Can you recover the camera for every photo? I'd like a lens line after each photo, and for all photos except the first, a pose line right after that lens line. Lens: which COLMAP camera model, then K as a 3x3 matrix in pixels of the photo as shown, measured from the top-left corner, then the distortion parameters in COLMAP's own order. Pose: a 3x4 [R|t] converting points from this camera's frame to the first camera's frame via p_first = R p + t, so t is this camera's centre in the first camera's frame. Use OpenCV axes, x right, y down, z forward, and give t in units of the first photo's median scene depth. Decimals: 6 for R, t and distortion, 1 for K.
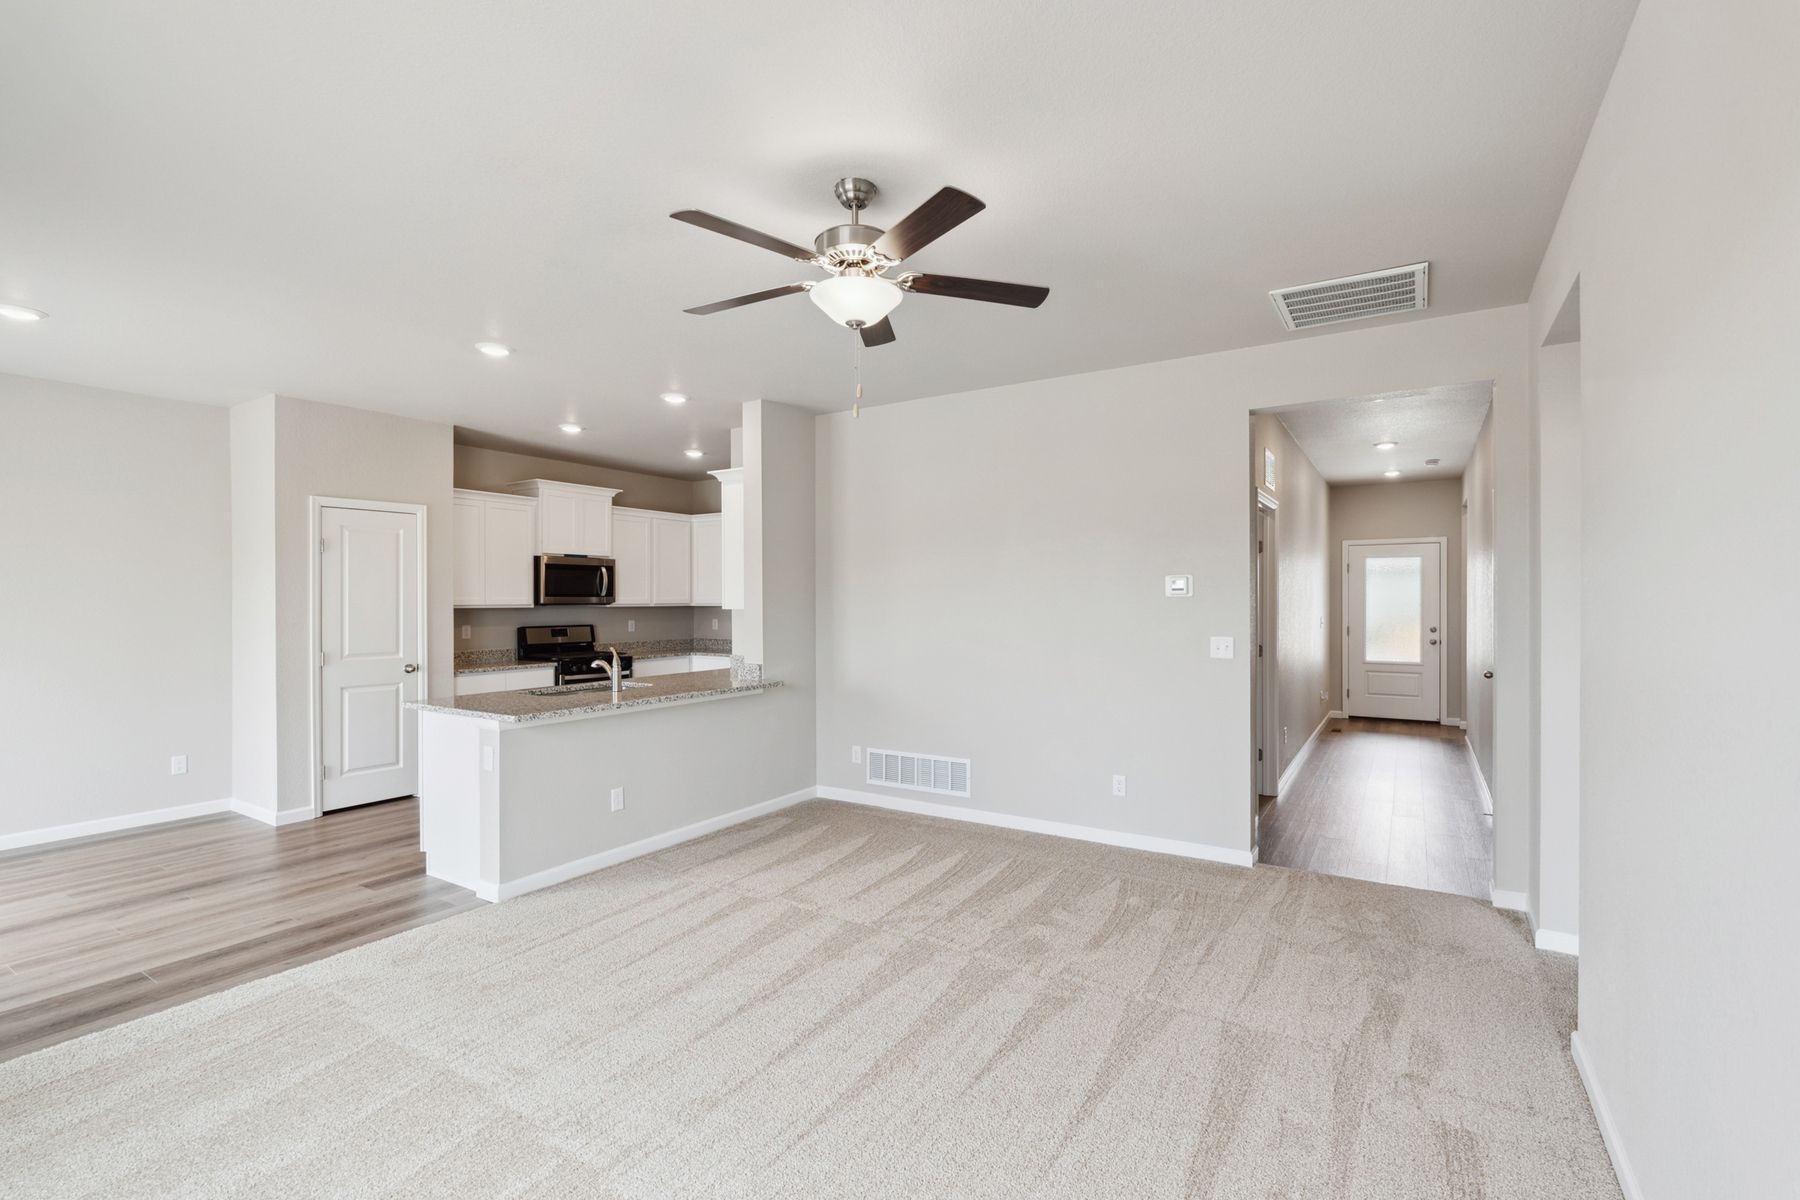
lens RADIAL K [[813.7, 0, 900.0], [0, 813.7, 600.0], [0, 0, 1]] dist [-0.000787, -0.000415]
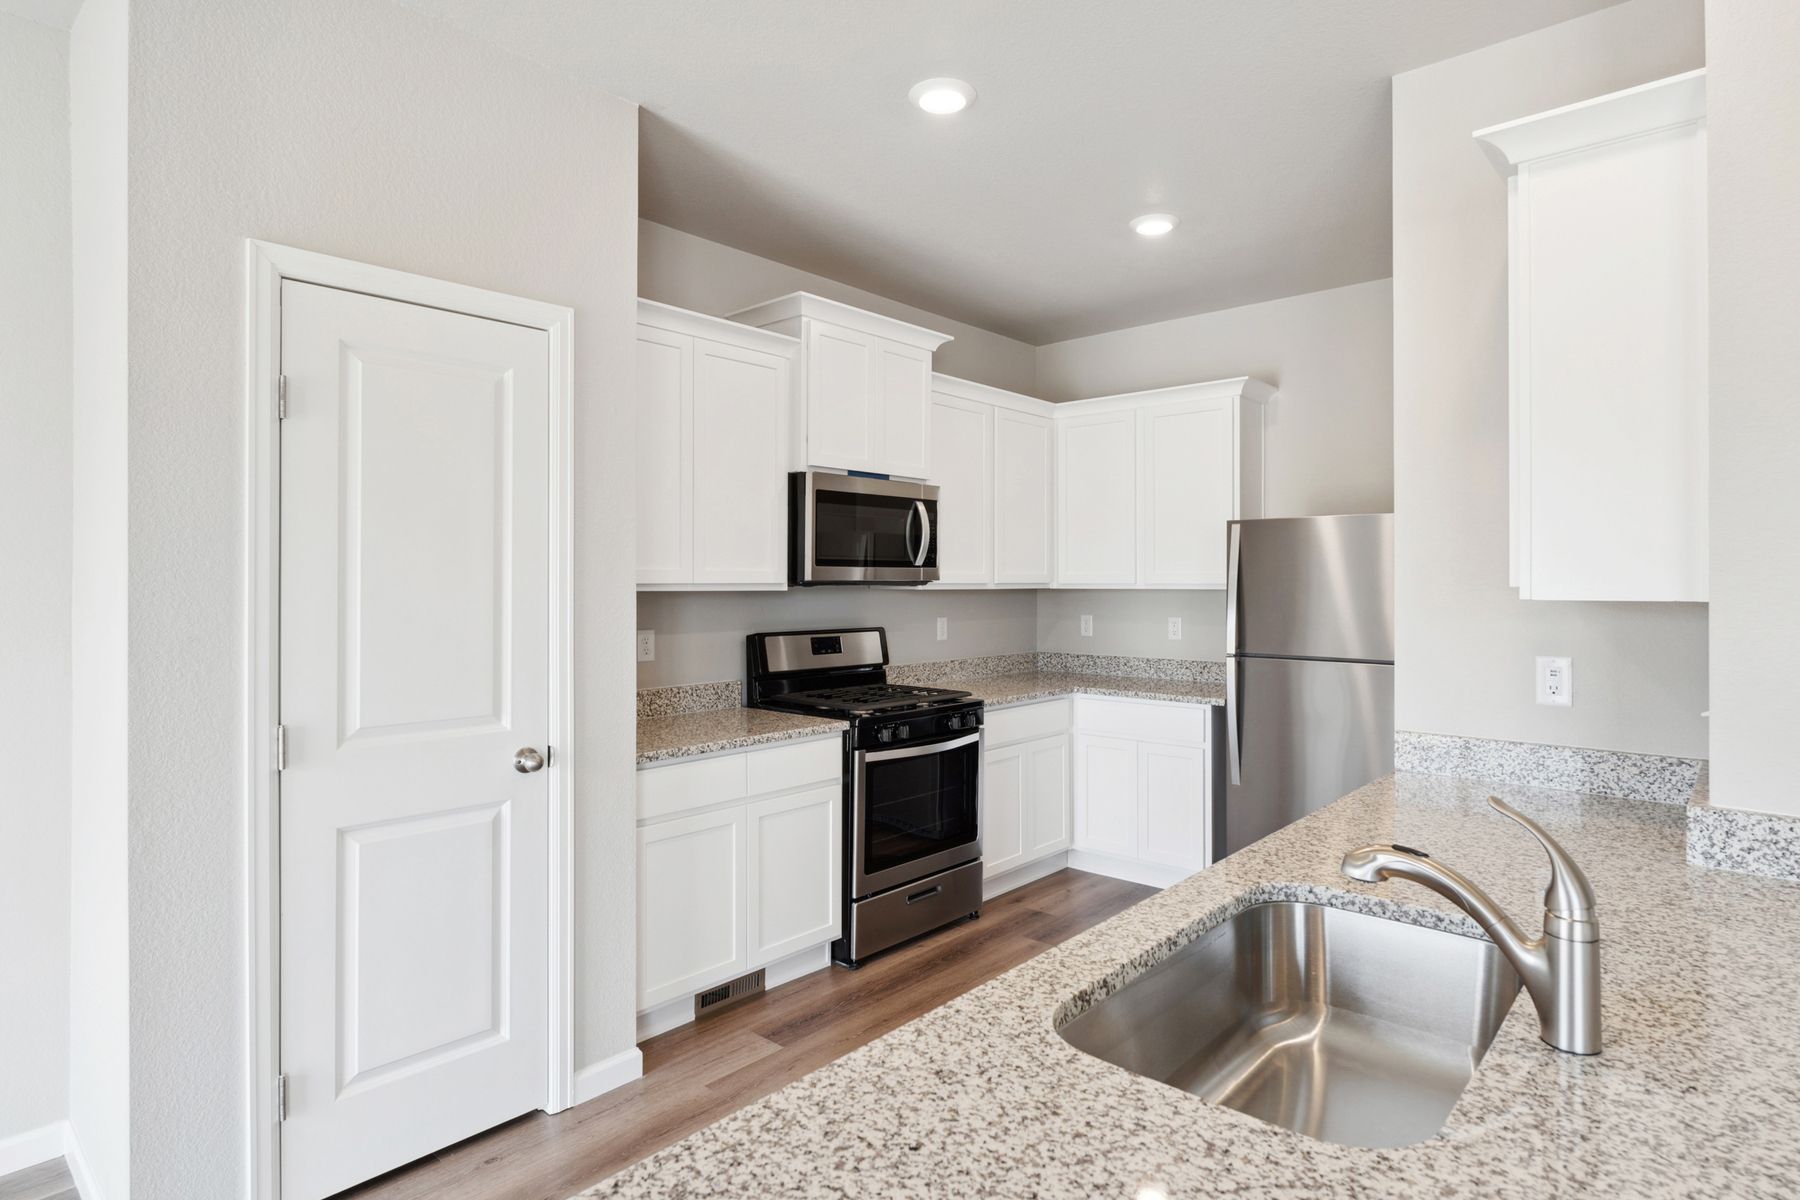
lens RADIAL K [[954.0, 0, 897.3], [0, 954.0, 577.8], [0, 0, 1]] dist [0.000752, -0.000102]
pose [[0.985705, 0.003209, -0.168453, -0.307719], [-0.003848, 0.999987, -0.003465, 0.003968], [0.168439, 0.004064, 0.985704, 0.506665]]
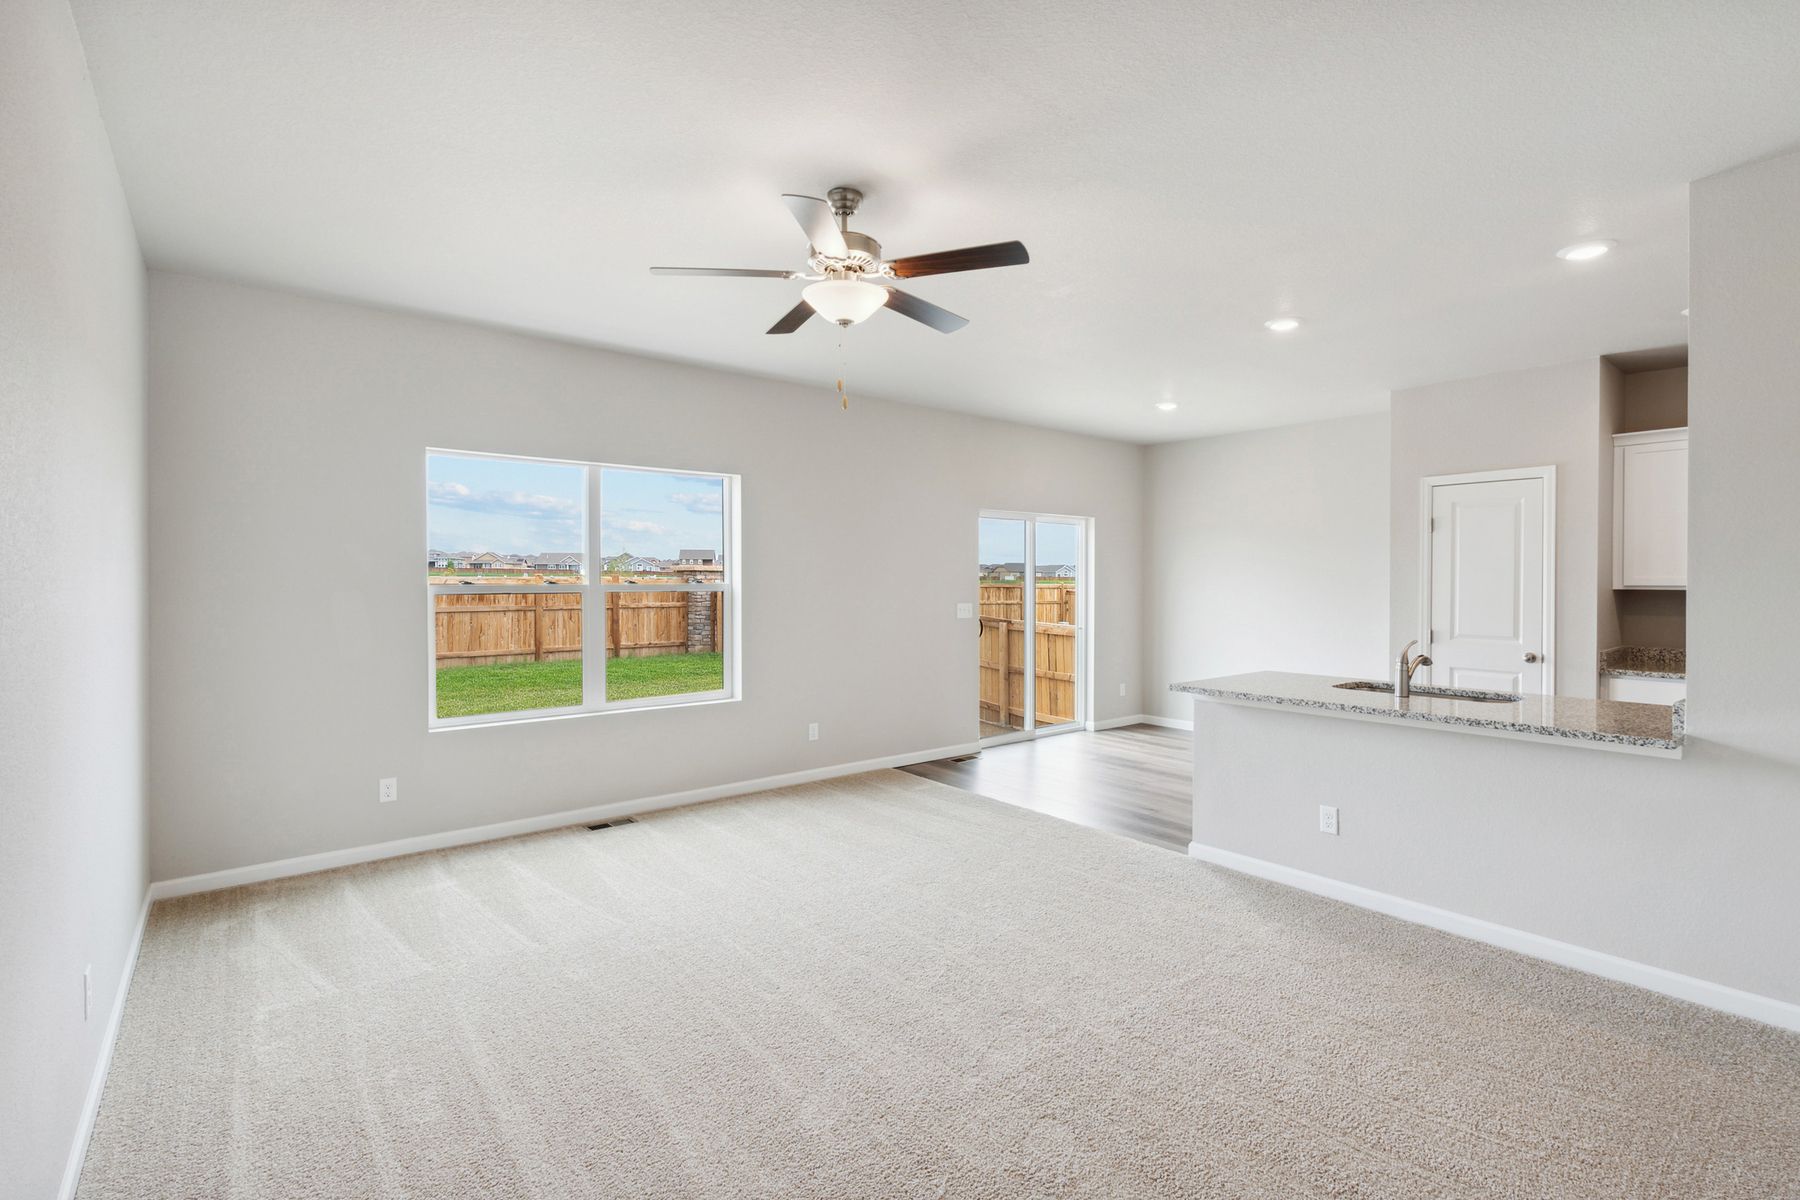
lens RADIAL K [[813.7, 0, 900.0], [0, 813.7, 600.0], [0, 0, 1]] dist [-0.000787, -0.000415]
pose [[-0.315312, 0.019513, -0.948787, 0.348935], [-0.004509, 0.999746, 0.022060, 0.005313], [0.948977, 0.011234, -0.315144, 0.525243]]
